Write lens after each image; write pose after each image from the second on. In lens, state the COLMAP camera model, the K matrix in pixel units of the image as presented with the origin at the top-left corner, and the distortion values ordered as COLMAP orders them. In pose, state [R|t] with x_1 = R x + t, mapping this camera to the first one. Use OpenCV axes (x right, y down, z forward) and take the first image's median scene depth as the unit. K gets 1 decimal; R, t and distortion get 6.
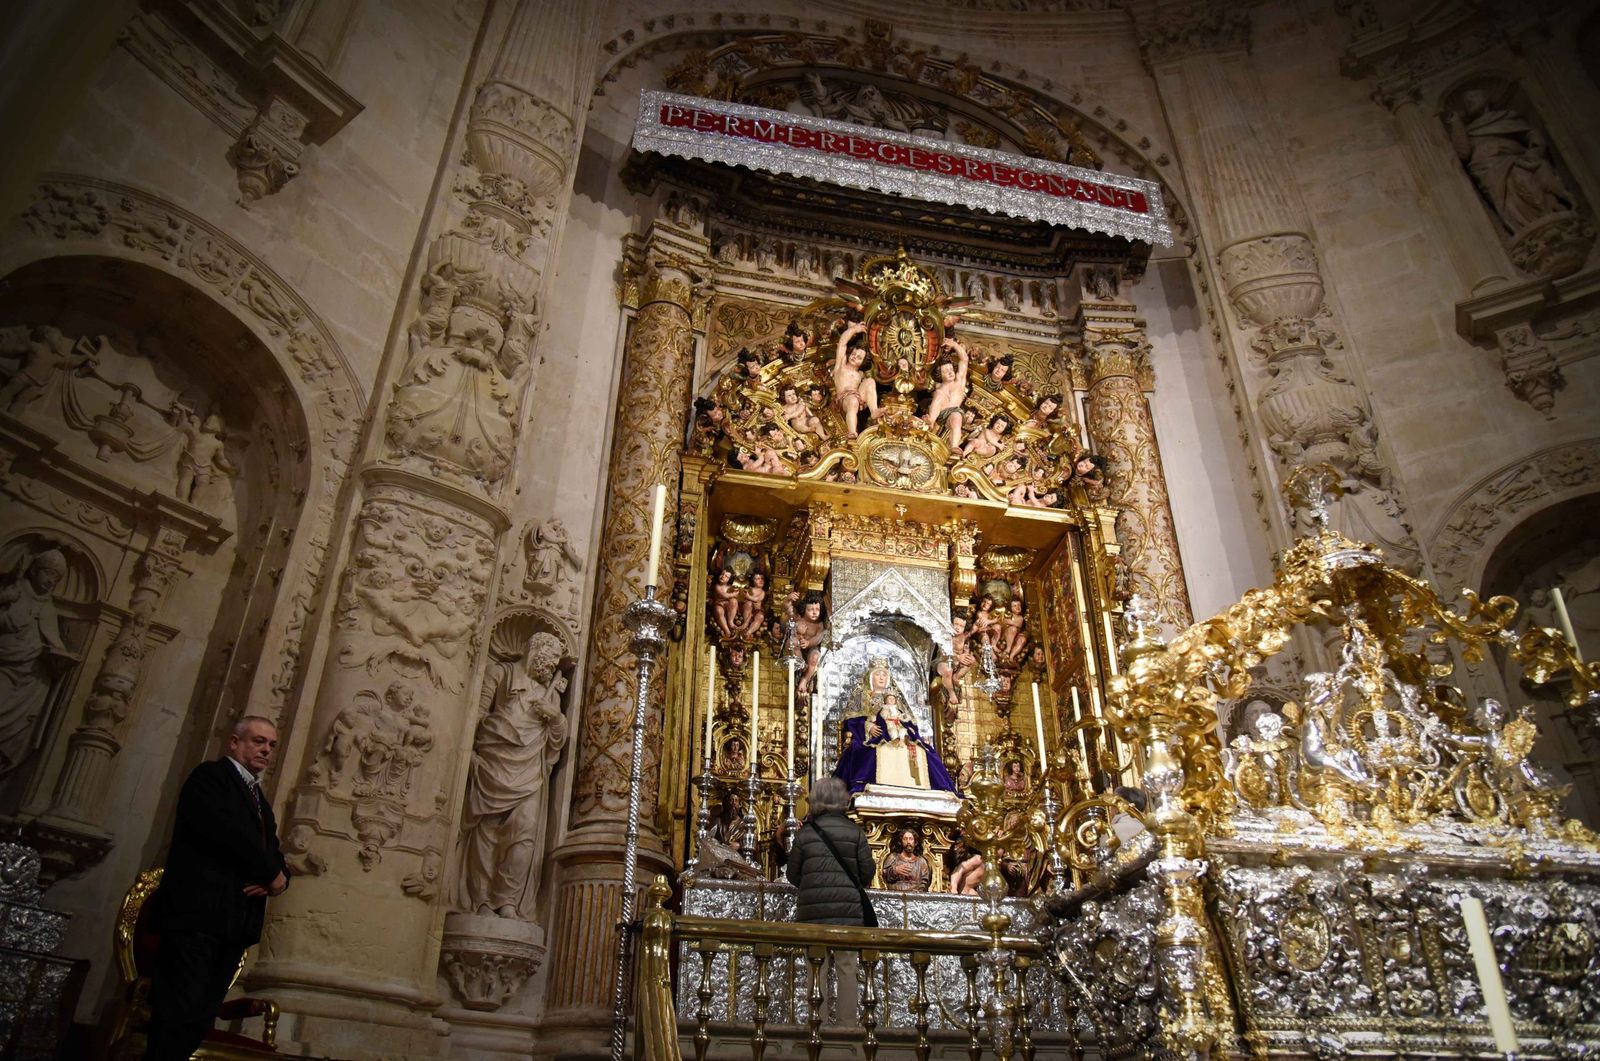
lens RADIAL K [[1106.5, 0, 798.0], [0, 1106.5, 535.3], [0, 0, 1]] dist [-0.099653, 0.051204]
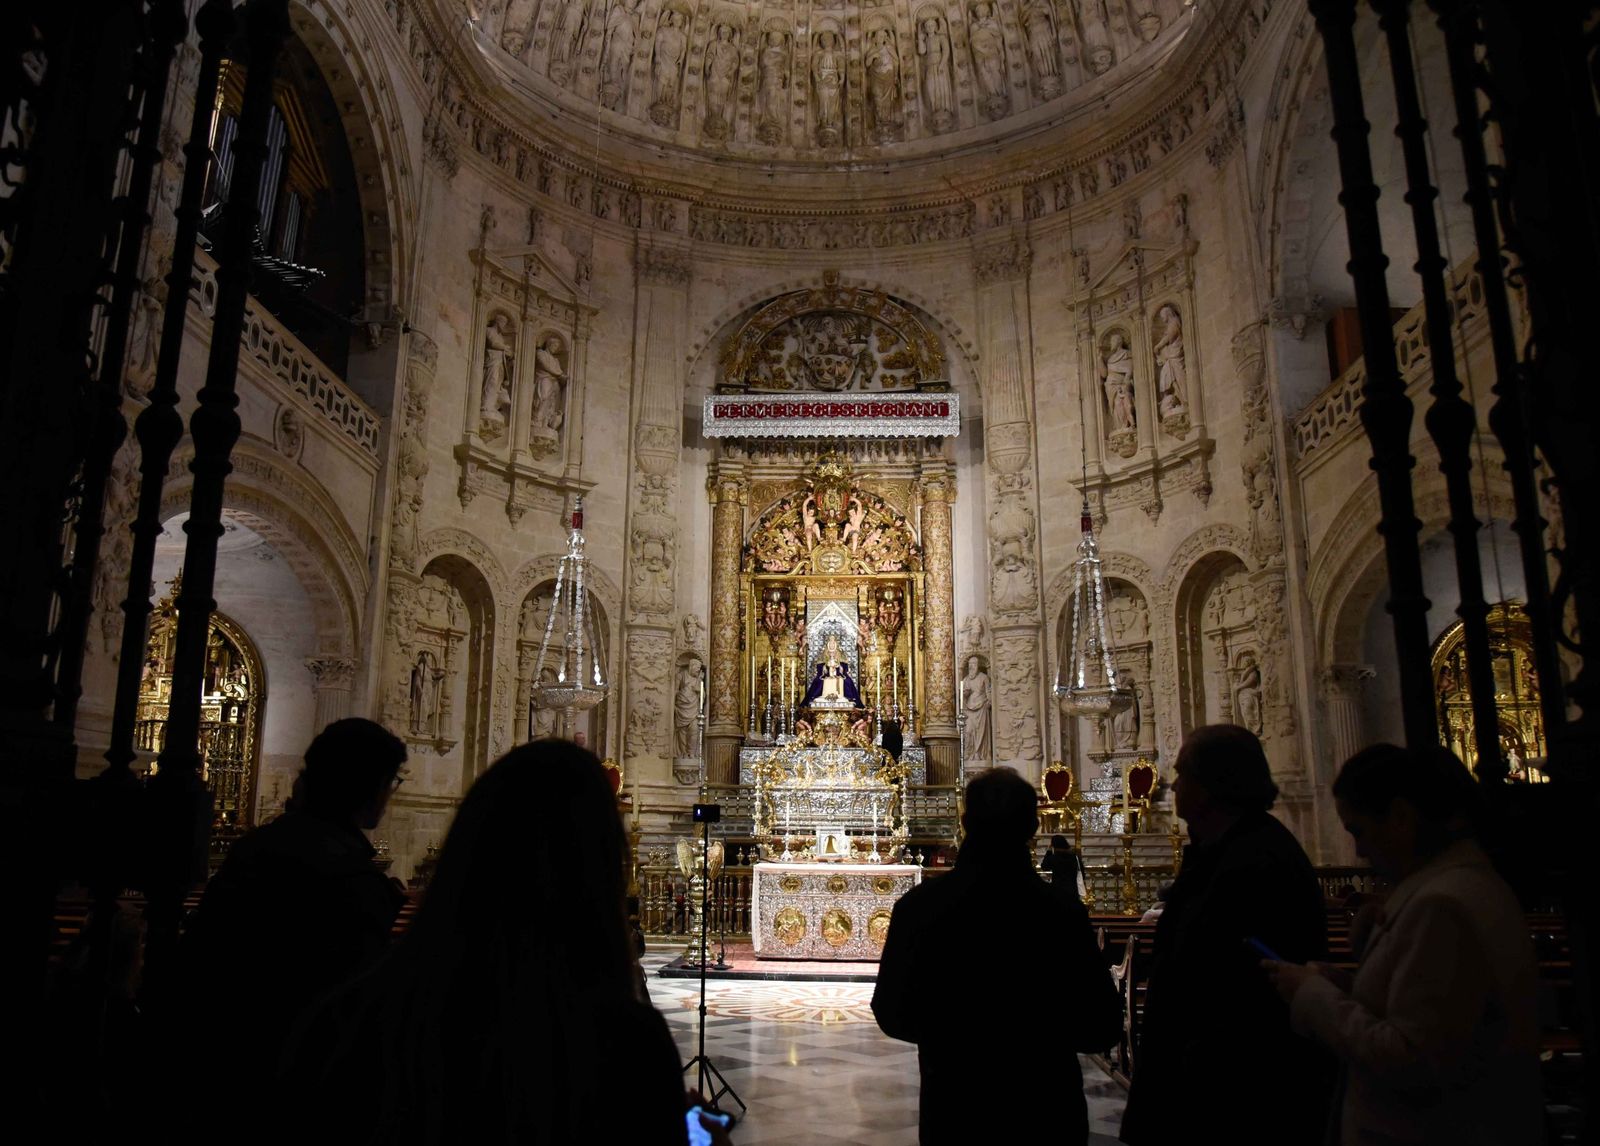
lens RADIAL K [[1166.5, 0, 762.5], [0, 1166.5, 569.6], [0, 0, 1]] dist [-0.105230, 0.020046]
pose [[0.963442, -0.056209, -0.261955, 0.626839], [0.140419, 0.938633, 0.315041, -0.885974], [0.228171, -0.340307, 0.912211, -1.380028]]
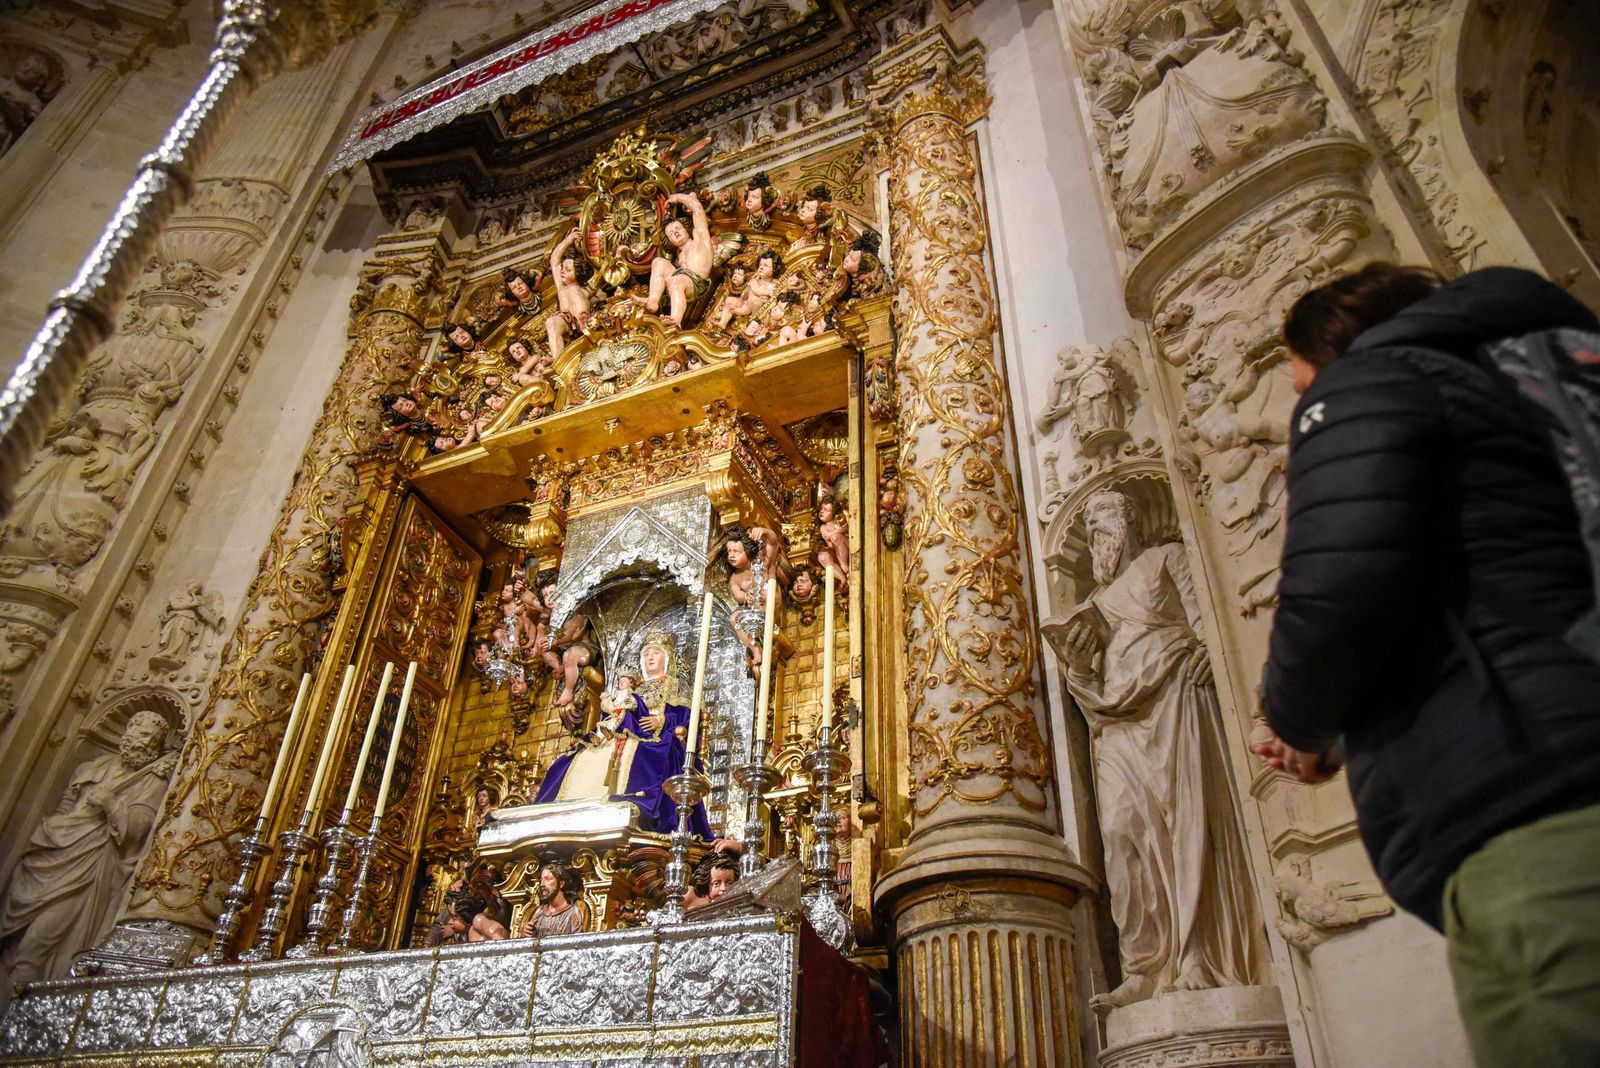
lens RADIAL K [[1075.5, 0, 812.2], [0, 1075.5, 542.1], [0, 0, 1]] dist [-0.104333, 0.047455]
pose [[0.821216, -0.335472, -0.461587, 0.505452], [0.288446, 0.942019, -0.171461, 0.208762], [0.492344, 0.007664, 0.870367, 0.459685]]
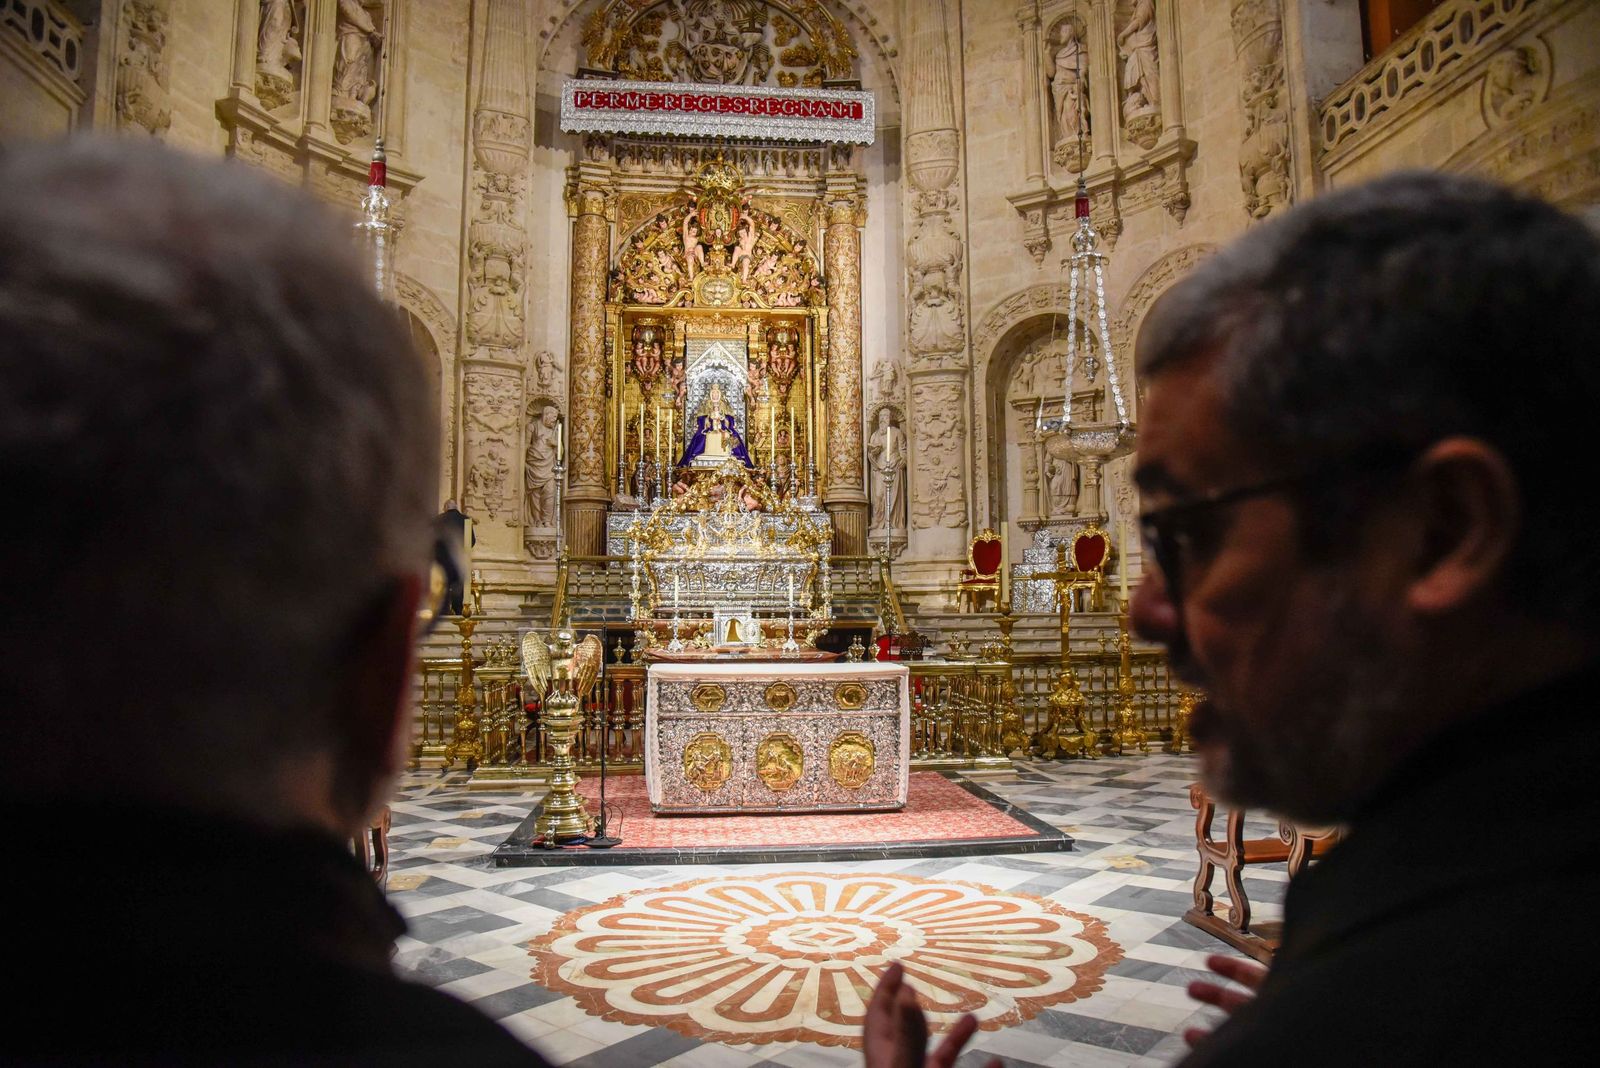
lens RADIAL K [[1075.5, 0, 792.5], [0, 1075.5, 514.0], [0, 0, 1]] dist [-0.104333, 0.047455]
pose [[0.994374, -0.021862, -0.103649, 0.429664], [0.066732, 0.889186, 0.452653, -0.584708], [0.082268, -0.457023, 0.885642, -0.896713]]
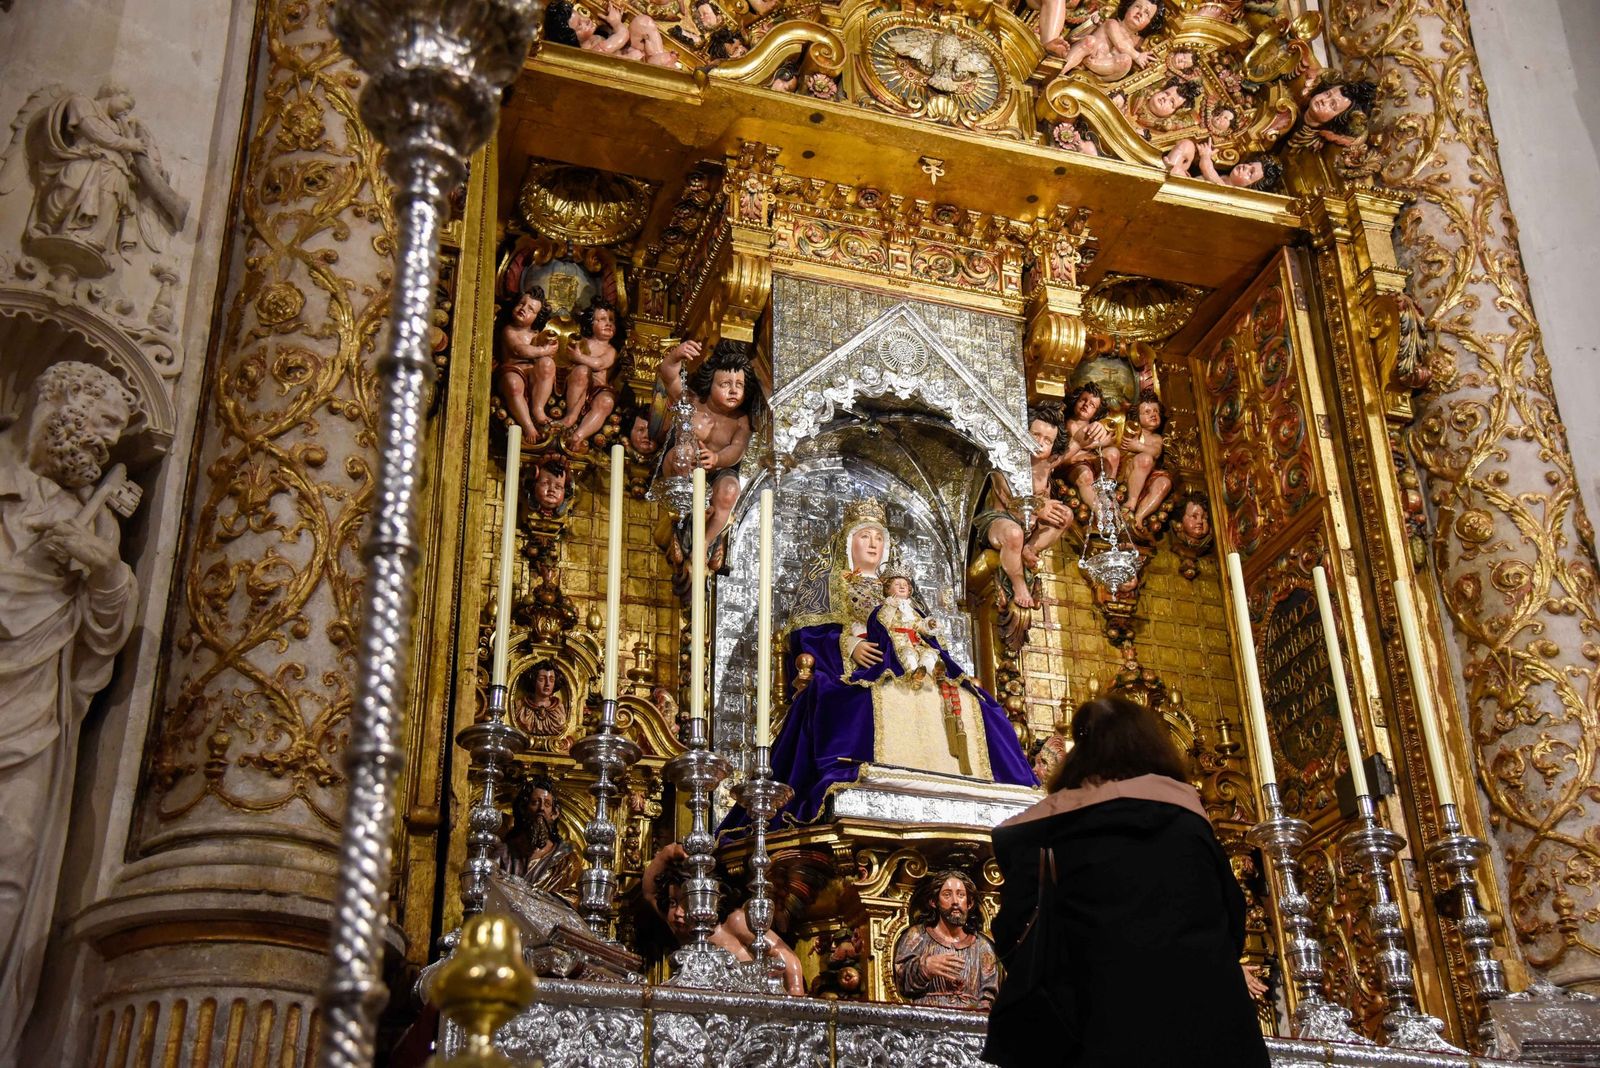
lens RADIAL K [[1898.3, 0, 807.2], [0, 1898.3, 521.9], [0, 0, 1]] dist [0.157451, 0.000000]
pose [[0.992177, 0.036440, 0.119400, -0.045051], [-0.043168, 0.997593, 0.054258, 0.079897], [-0.117135, -0.058988, 0.991363, 0.232841]]
